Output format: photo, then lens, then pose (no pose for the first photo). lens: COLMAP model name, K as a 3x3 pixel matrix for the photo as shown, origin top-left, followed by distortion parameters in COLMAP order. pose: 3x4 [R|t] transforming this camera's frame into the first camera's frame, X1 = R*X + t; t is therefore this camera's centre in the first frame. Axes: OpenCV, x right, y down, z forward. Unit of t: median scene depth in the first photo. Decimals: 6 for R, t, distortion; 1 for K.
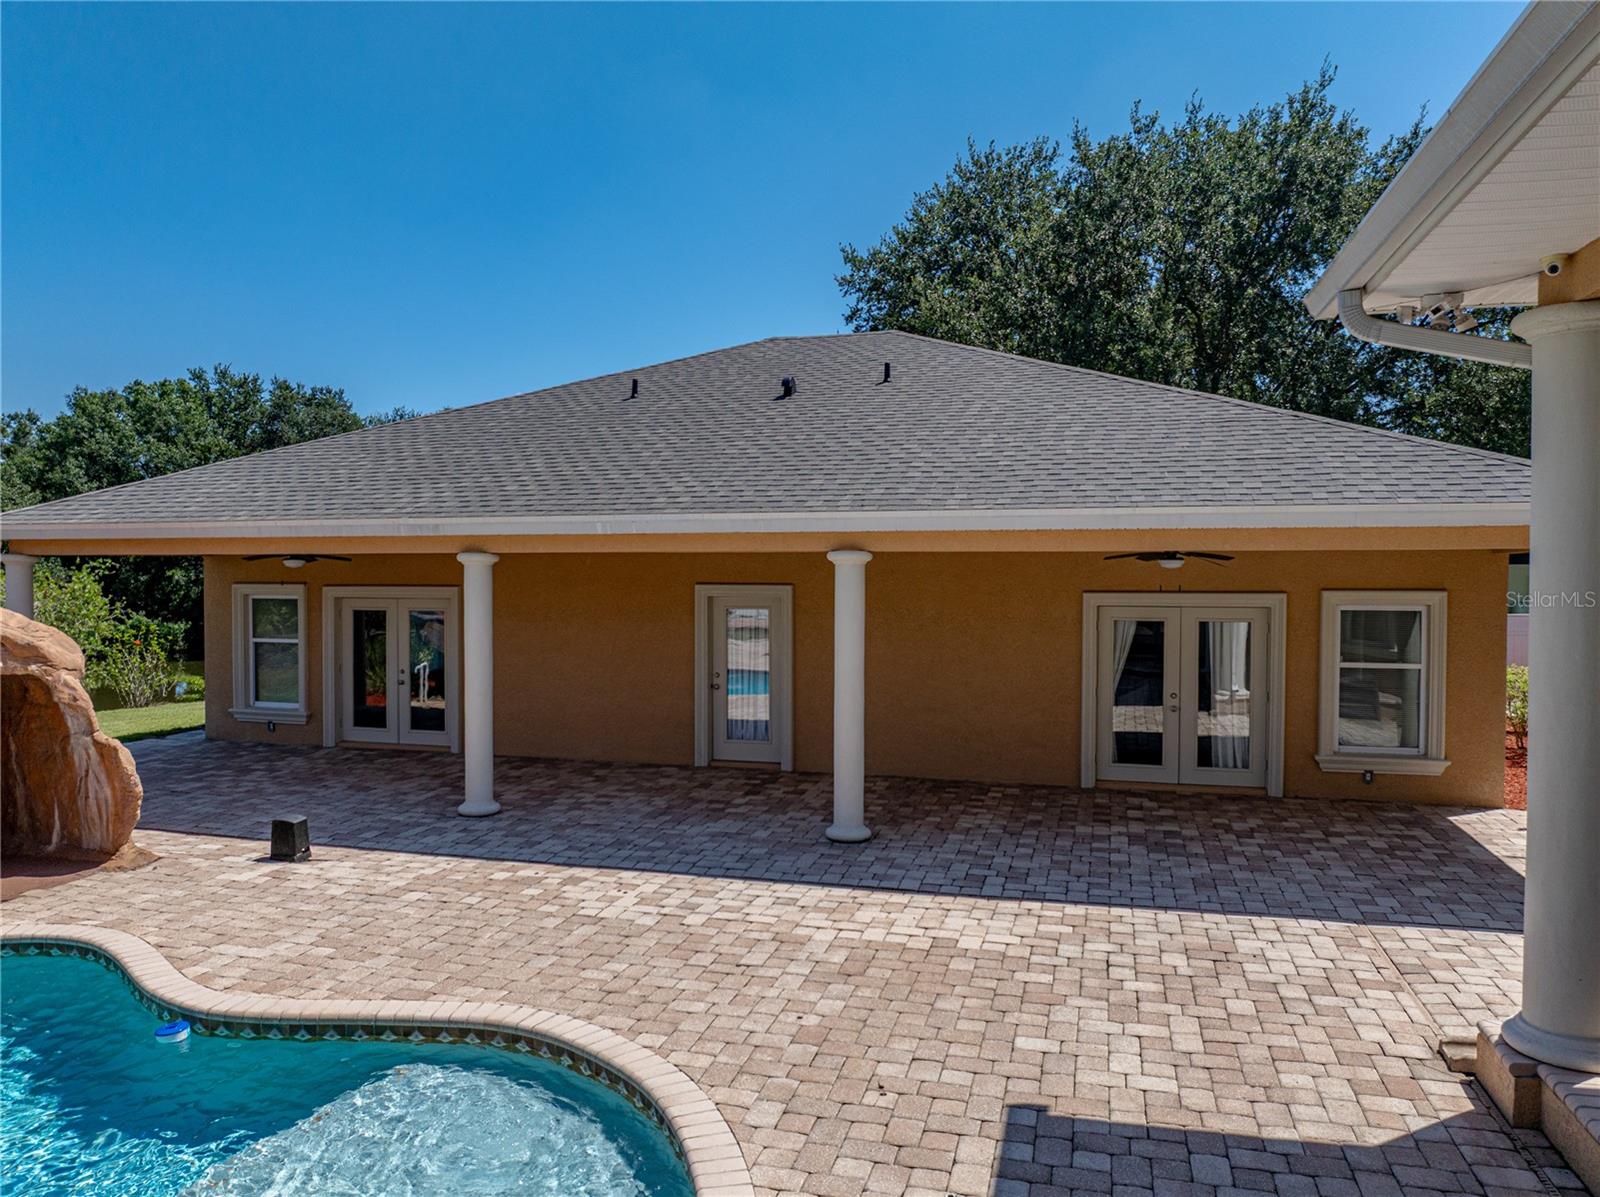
lens RADIAL K [[1110.2, 0, 804.9], [0, 1110.2, 604.5], [0, 0, 1]] dist [-0.032481, 0.001650]
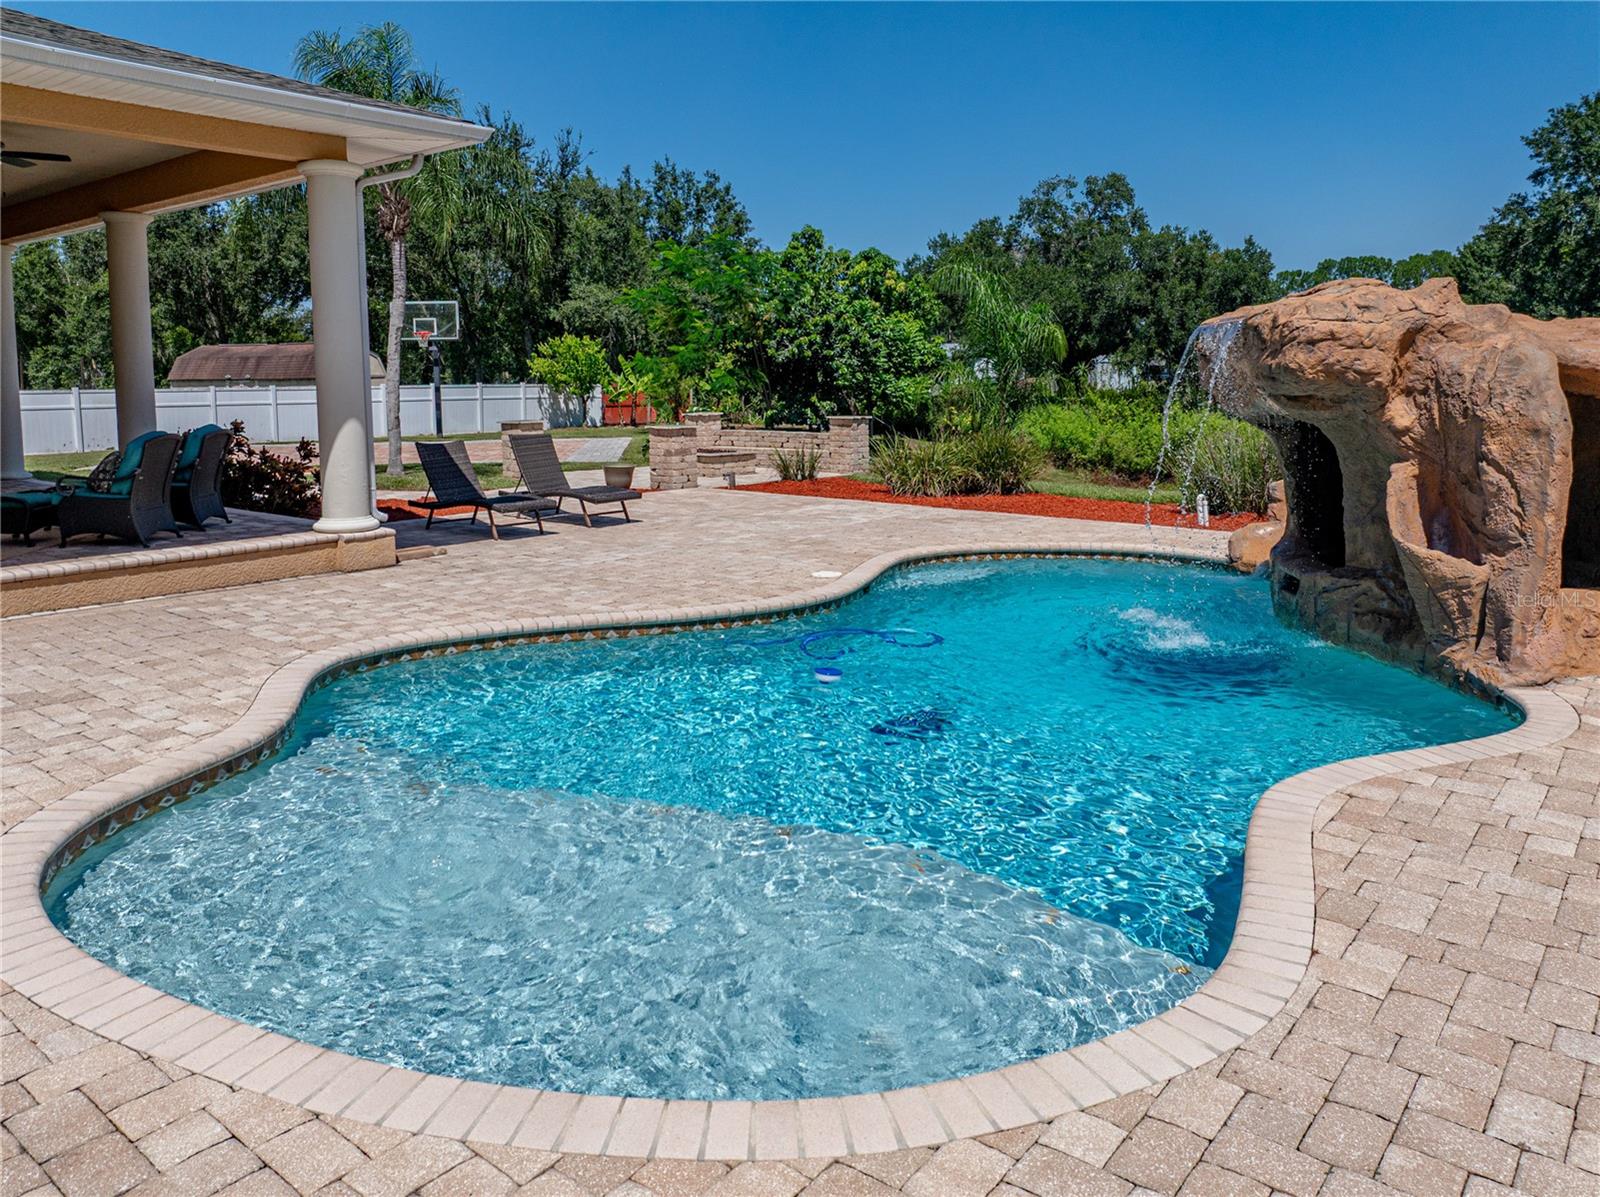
lens RADIAL K [[1133.6, 0, 800.0], [0, 1133.6, 598.5], [0, 0, 1]] dist [-0.077246, 0.006138]
pose [[-0.412972, 0.173716, -0.894023, 0.168304], [-0.019522, 0.979726, 0.199386, 0.065119], [0.910535, 0.099794, -0.401208, 0.678139]]
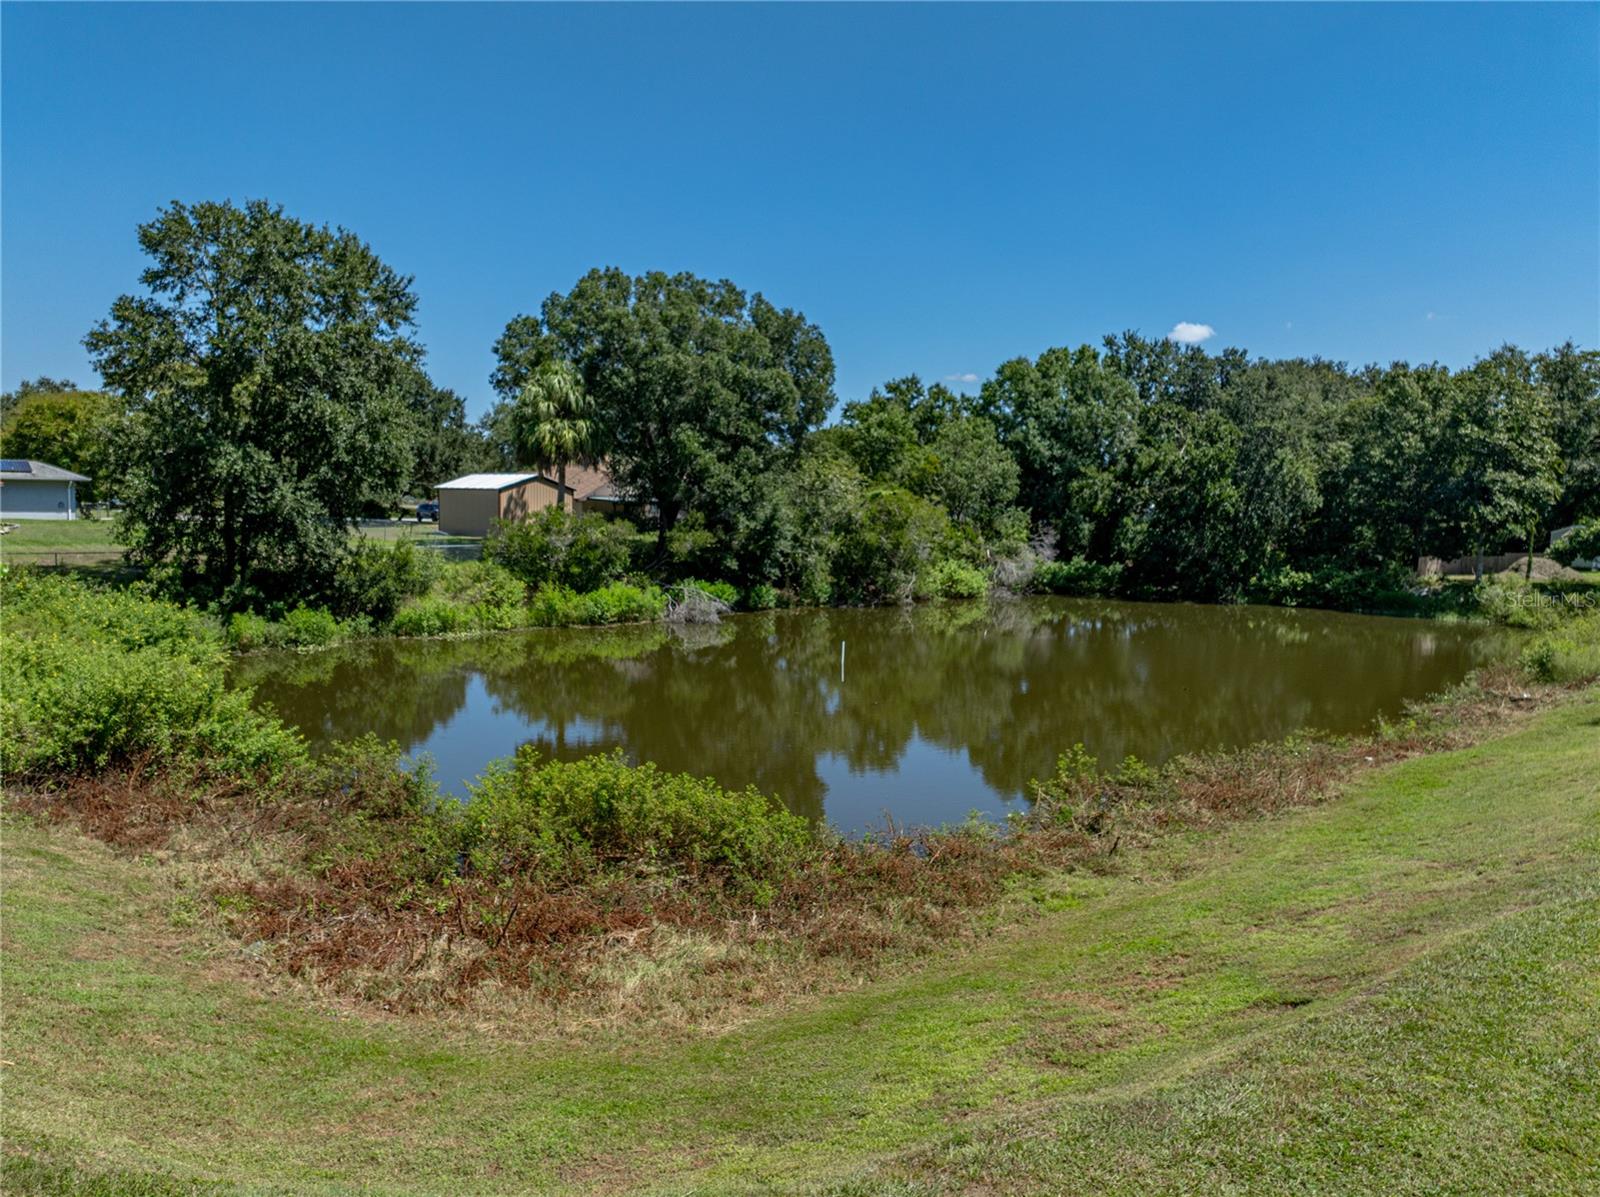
lens RADIAL K [[1121.9, 0, 798.5], [0, 1121.9, 595.1], [0, 0, 1]] dist [-0.034160, -0.001201]
pose [[0.893353, 0.050523, -0.446506, -2.635581], [-0.028736, 0.998049, 0.055437, -0.075340], [0.448436, -0.036694, 0.893061, -1.502376]]
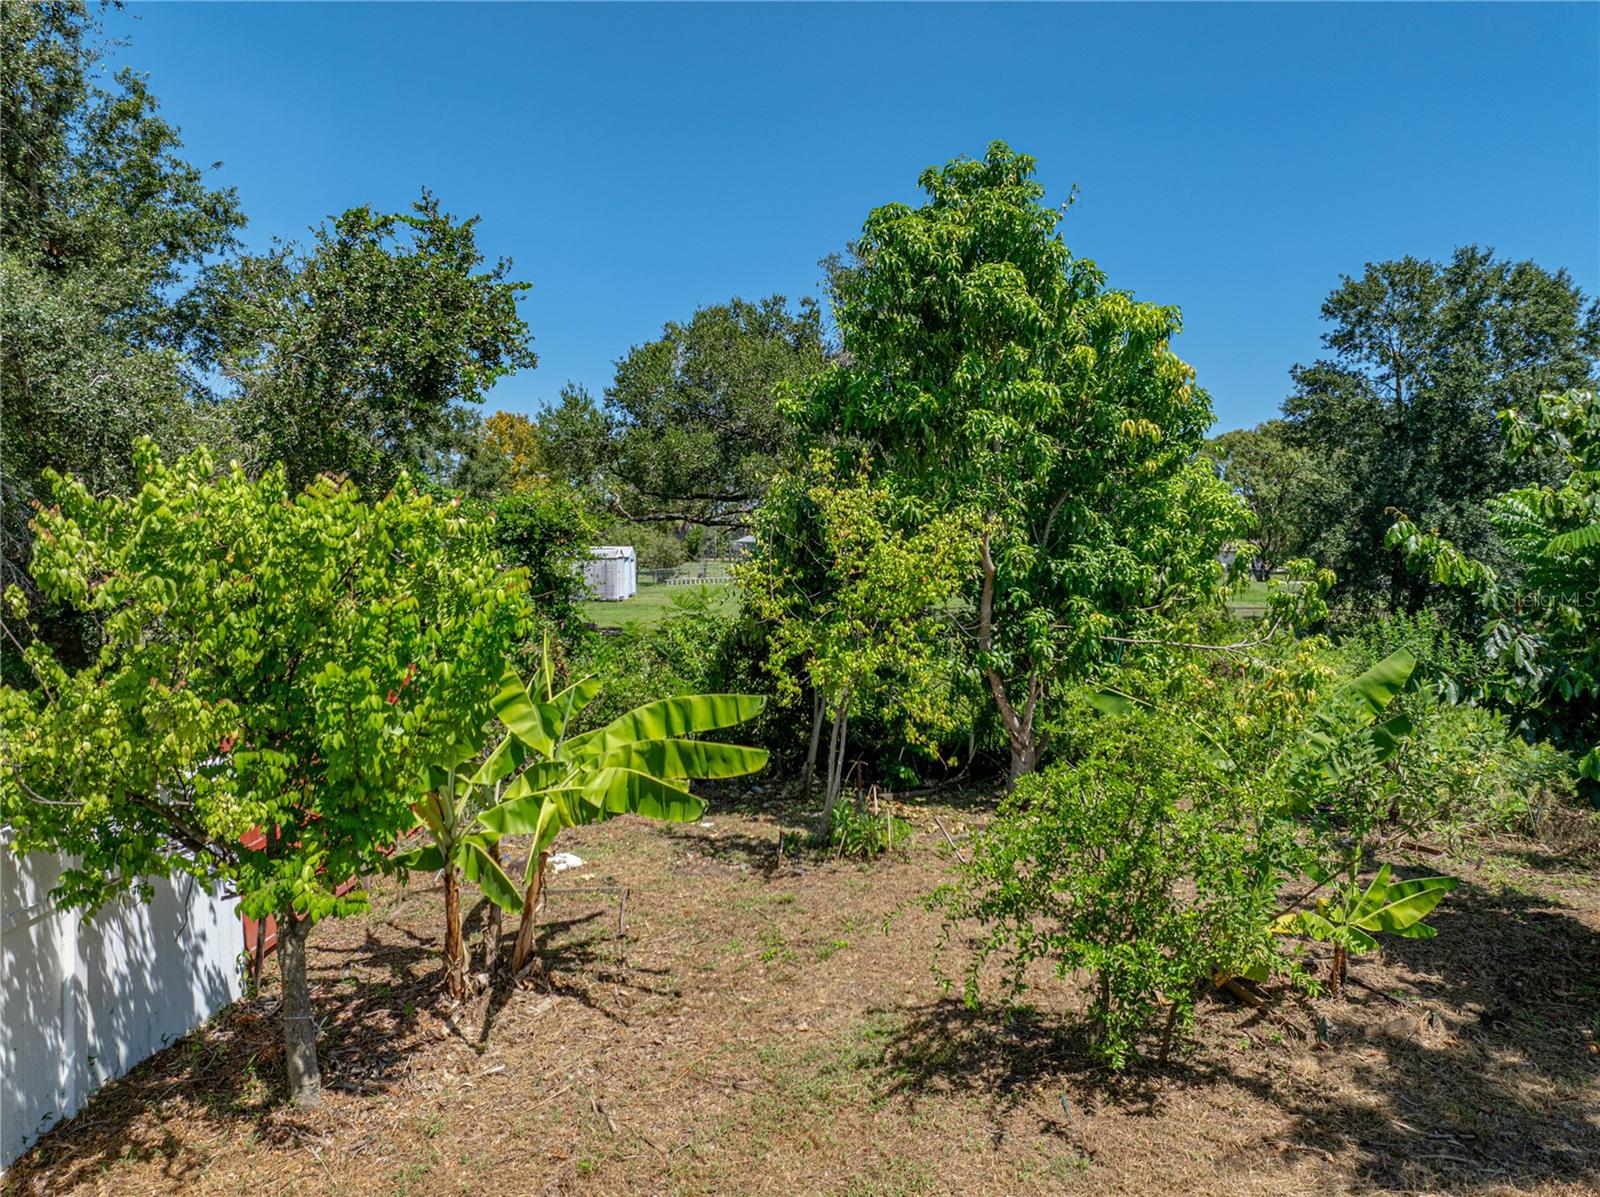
lens RADIAL K [[1121.9, 0, 798.5], [0, 1121.9, 595.1], [0, 0, 1]] dist [-0.034160, -0.001201]
pose [[0.319699, 0.029395, -0.947063, -3.450974], [-0.030394, 0.999322, 0.020757, 0.007867], [0.947031, 0.022149, 0.320376, -2.350086]]
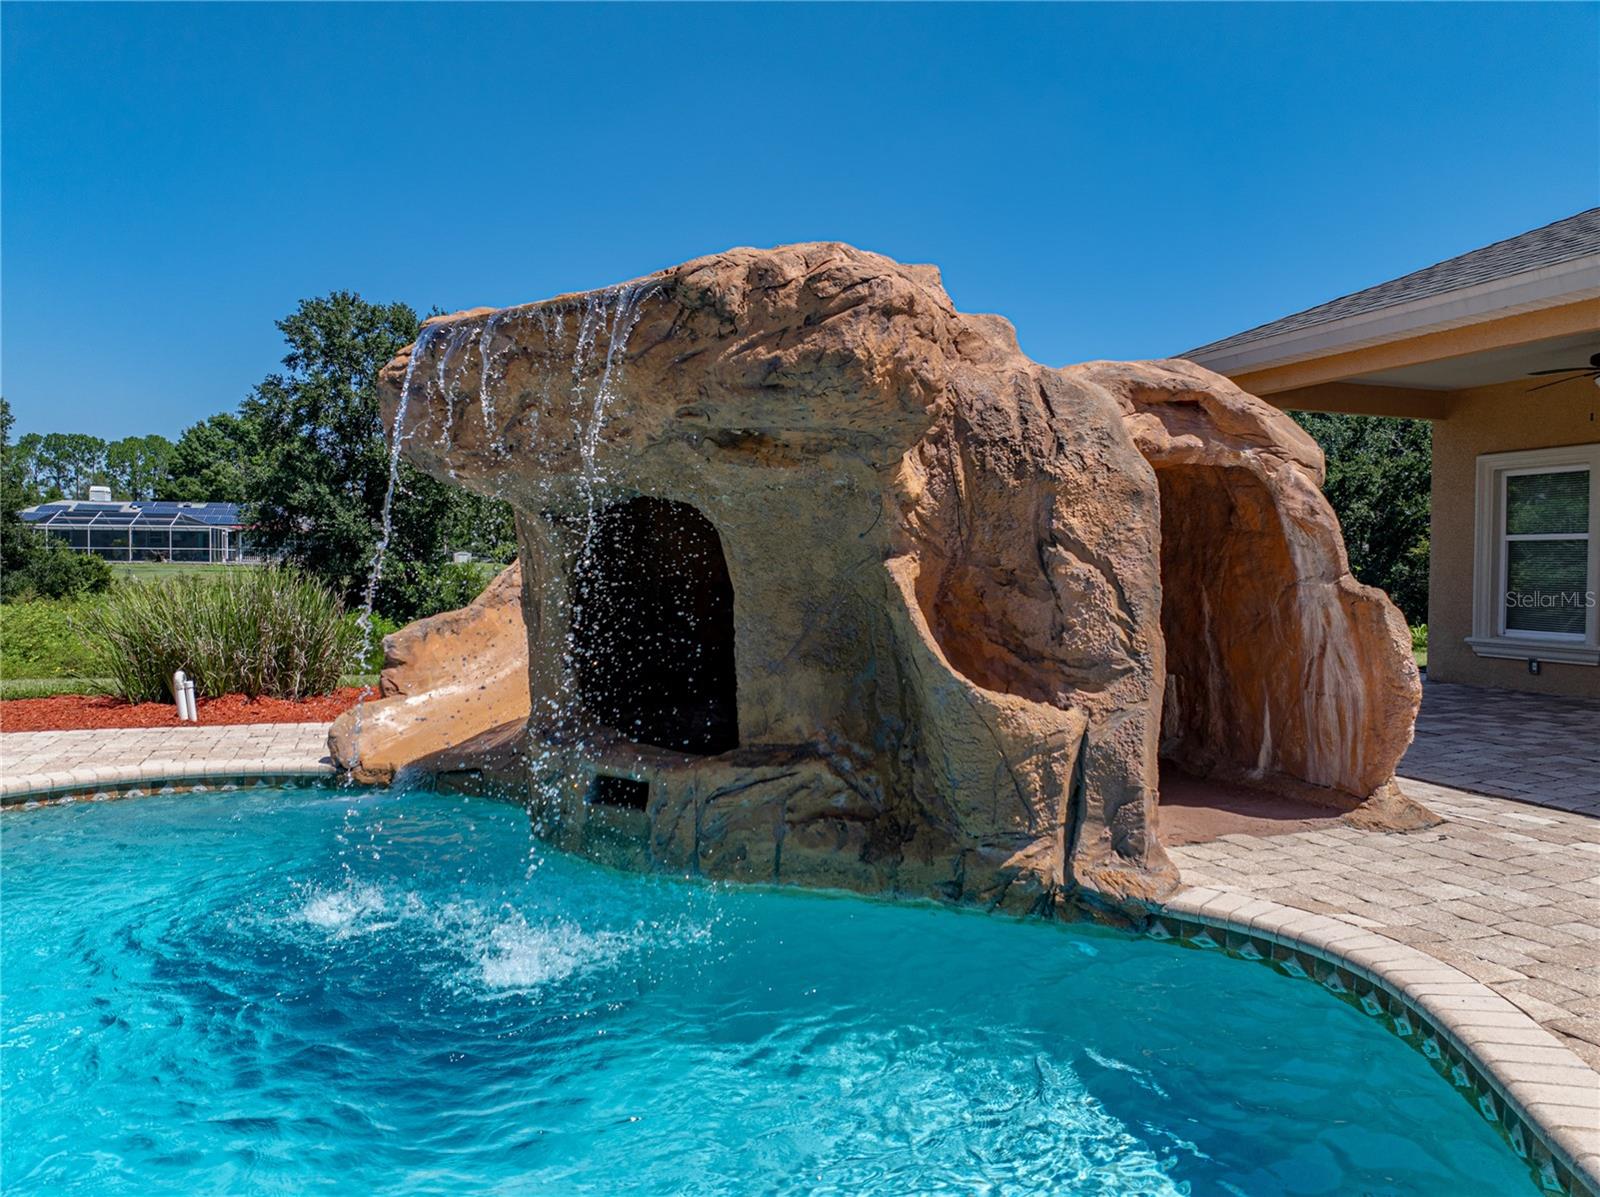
lens RADIAL K [[1121.9, 0, 798.5], [0, 1121.9, 595.1], [0, 0, 1]] dist [-0.034160, -0.001201]
pose [[0.578975, 0.020744, -0.815082, -0.343601], [-0.028903, 0.999570, 0.004909, 0.131316], [0.814833, 0.020717, 0.579325, 0.441797]]
